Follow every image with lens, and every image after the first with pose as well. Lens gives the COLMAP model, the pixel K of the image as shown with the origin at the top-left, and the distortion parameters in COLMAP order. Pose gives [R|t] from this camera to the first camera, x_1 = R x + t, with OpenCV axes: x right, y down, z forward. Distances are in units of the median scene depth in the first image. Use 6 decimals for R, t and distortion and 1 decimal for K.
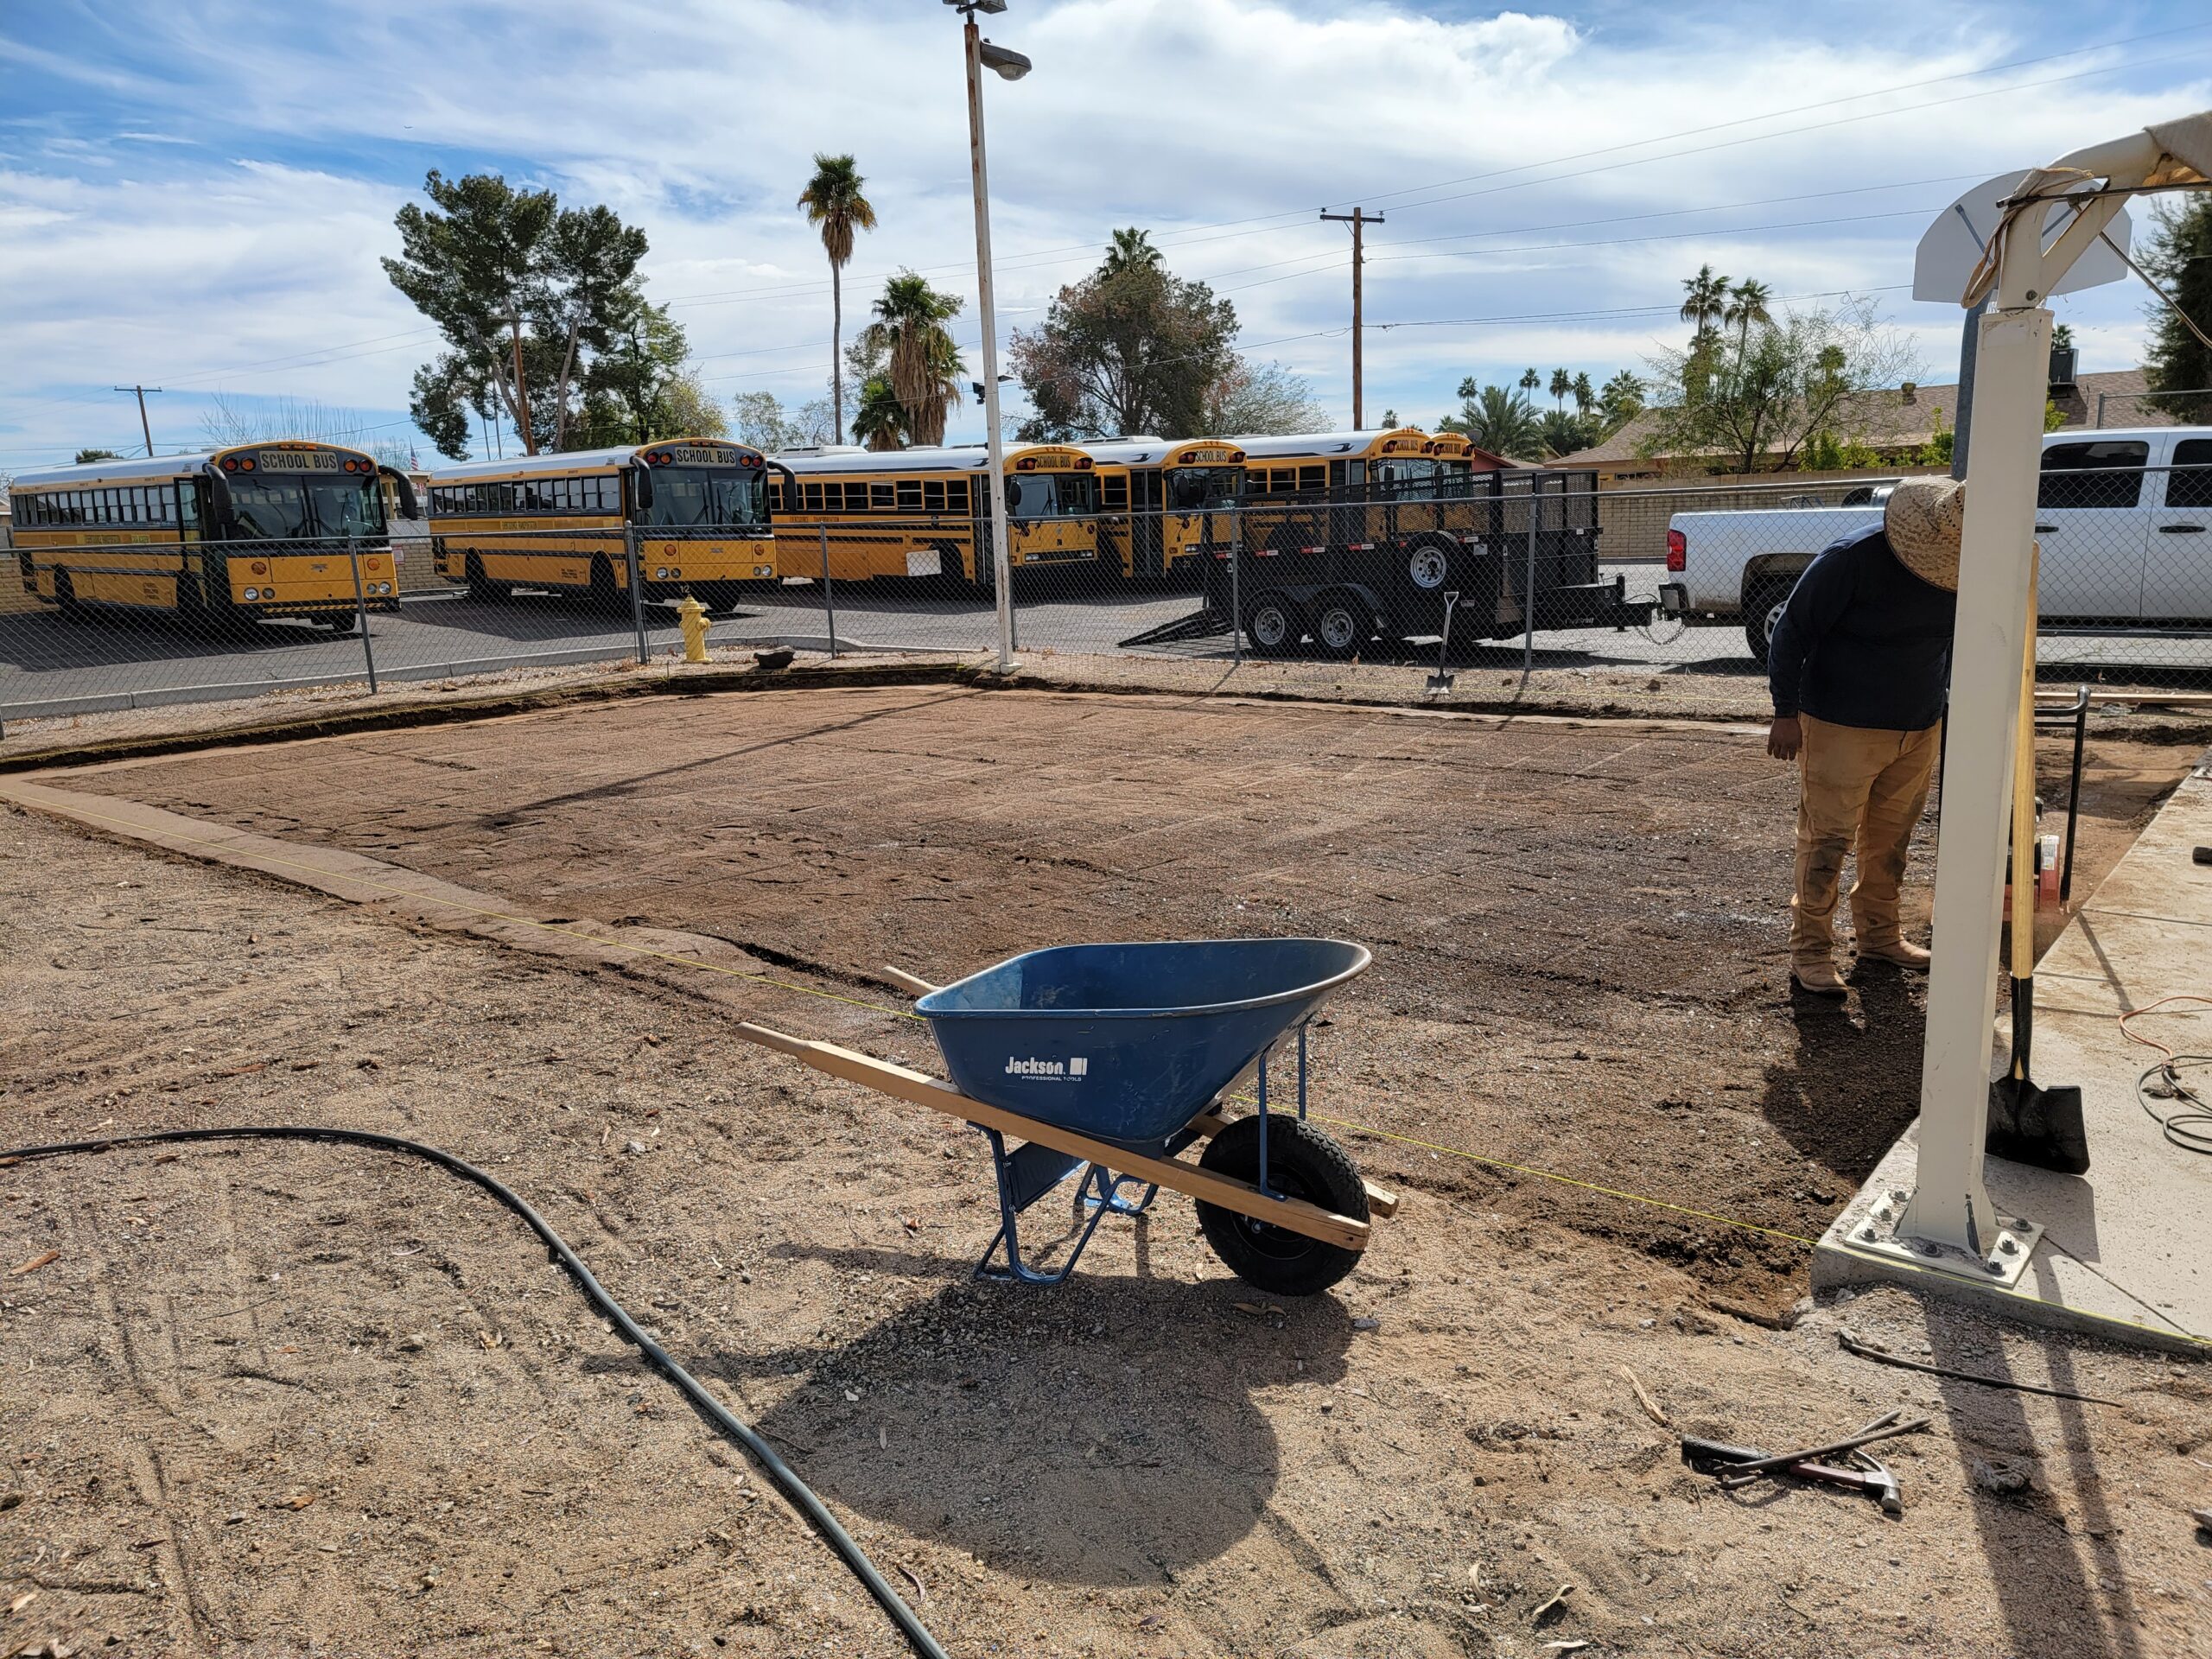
lens RADIAL K [[1550.2, 0, 1112.5], [0, 1550.2, 841.9], [0, 0, 1]] dist [0.079456, -0.065410]
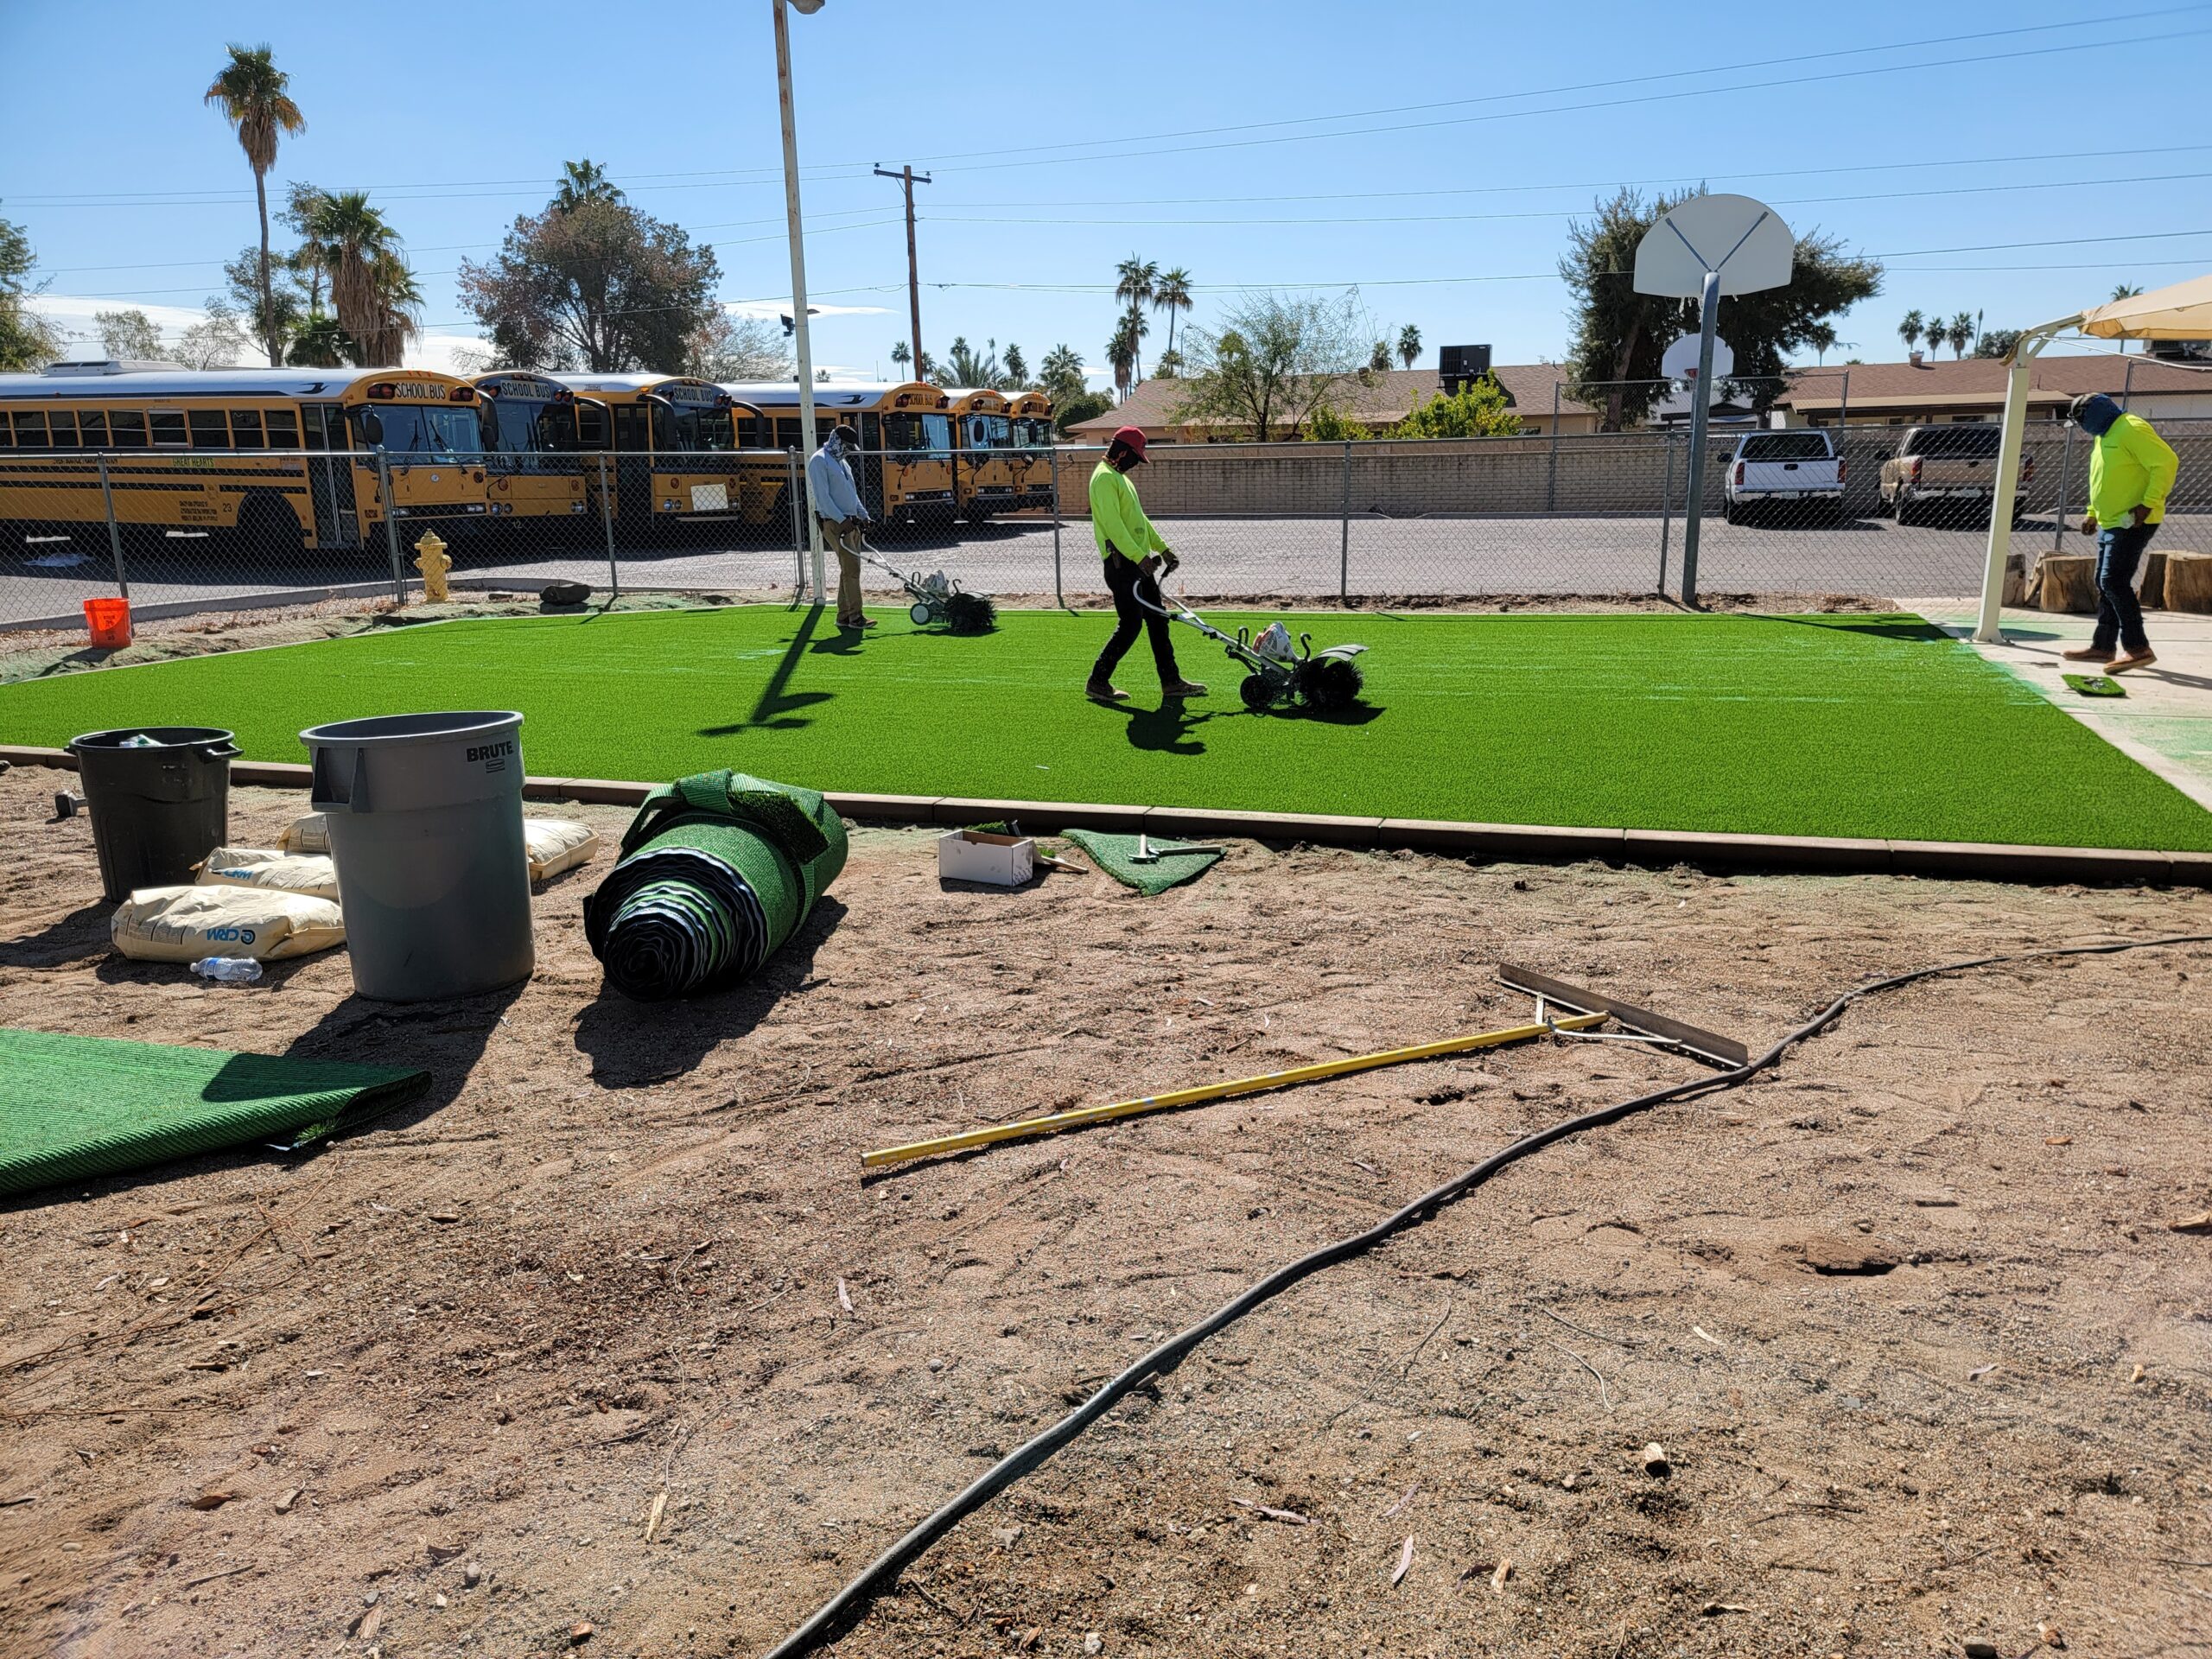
lens RADIAL K [[1550.2, 0, 1150.2], [0, 1550.2, 823.4], [0, 0, 1]] dist [0.079456, -0.065410]
pose [[0.928500, -0.065307, 0.365544, -0.062743], [0.061189, 0.997865, 0.022850, 0.005194], [-0.366256, 0.001151, 0.930514, -0.003949]]
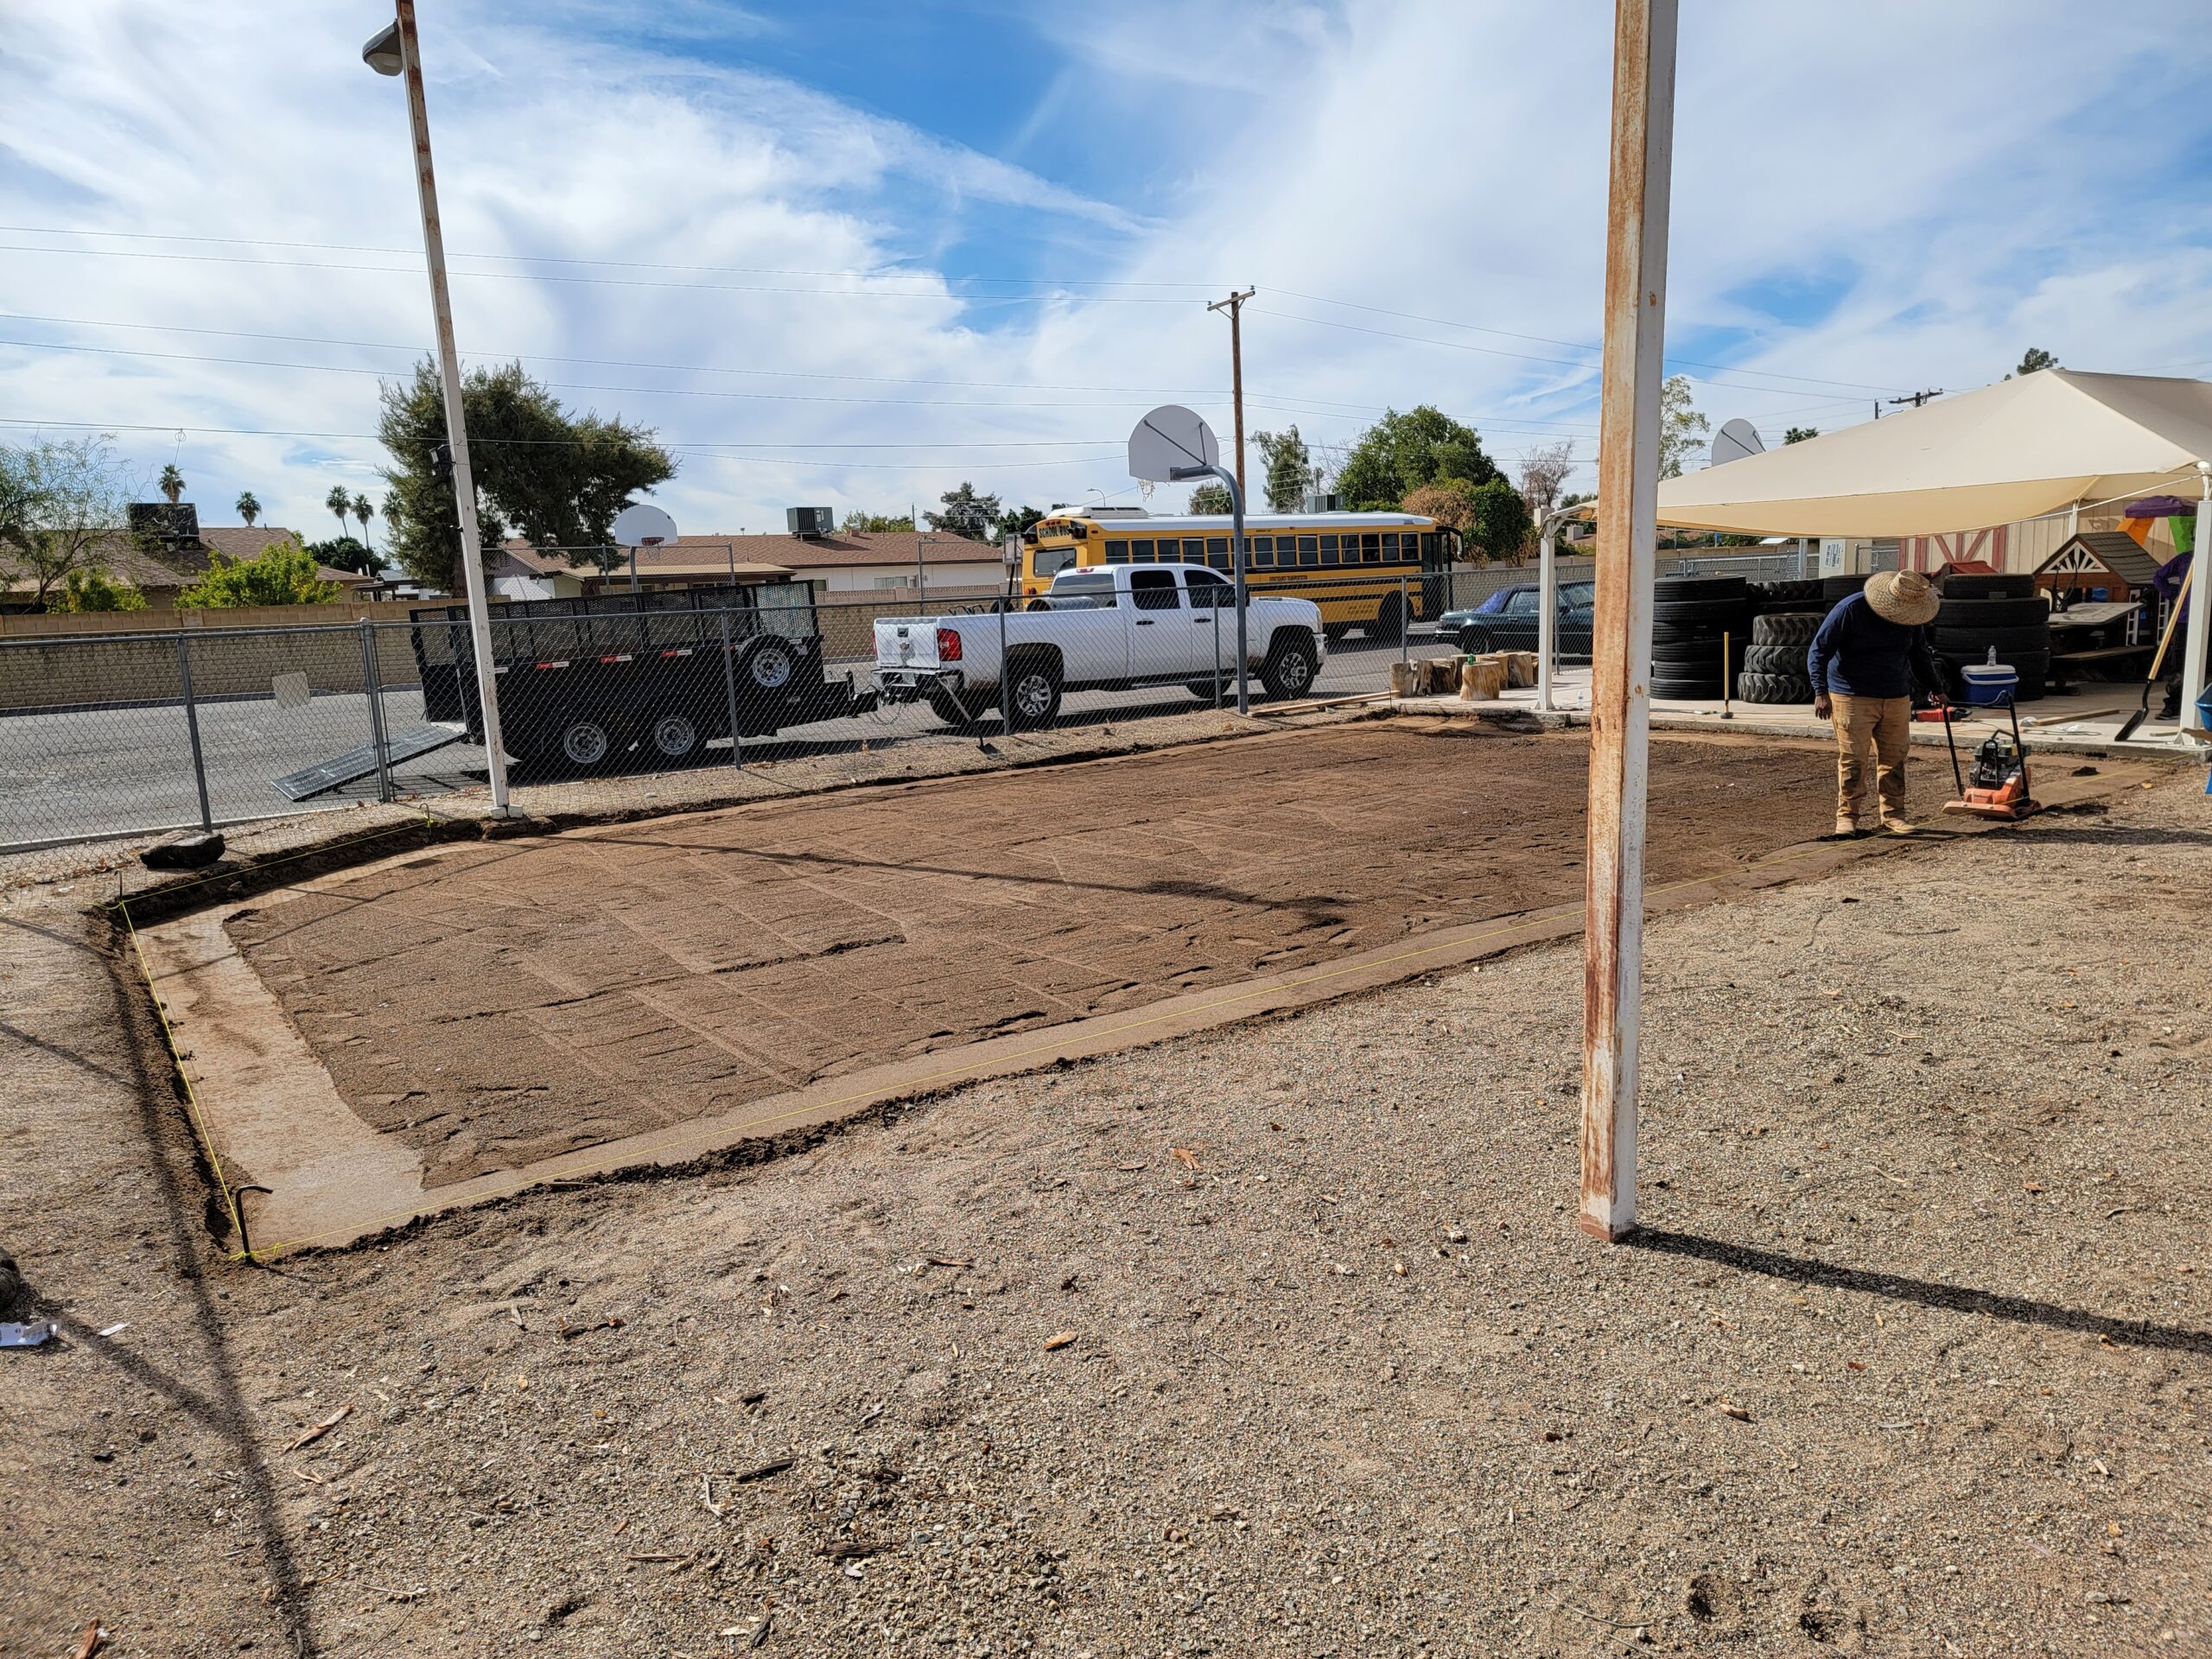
lens RADIAL K [[1550.2, 0, 1126.2], [0, 1550.2, 865.3], [0, 0, 1]] dist [0.079456, -0.065410]
pose [[0.241033, -0.151936, 0.958550, -0.192488], [0.236418, 0.967109, 0.093844, -0.021863], [-0.941281, 0.204000, 0.269026, 0.126138]]
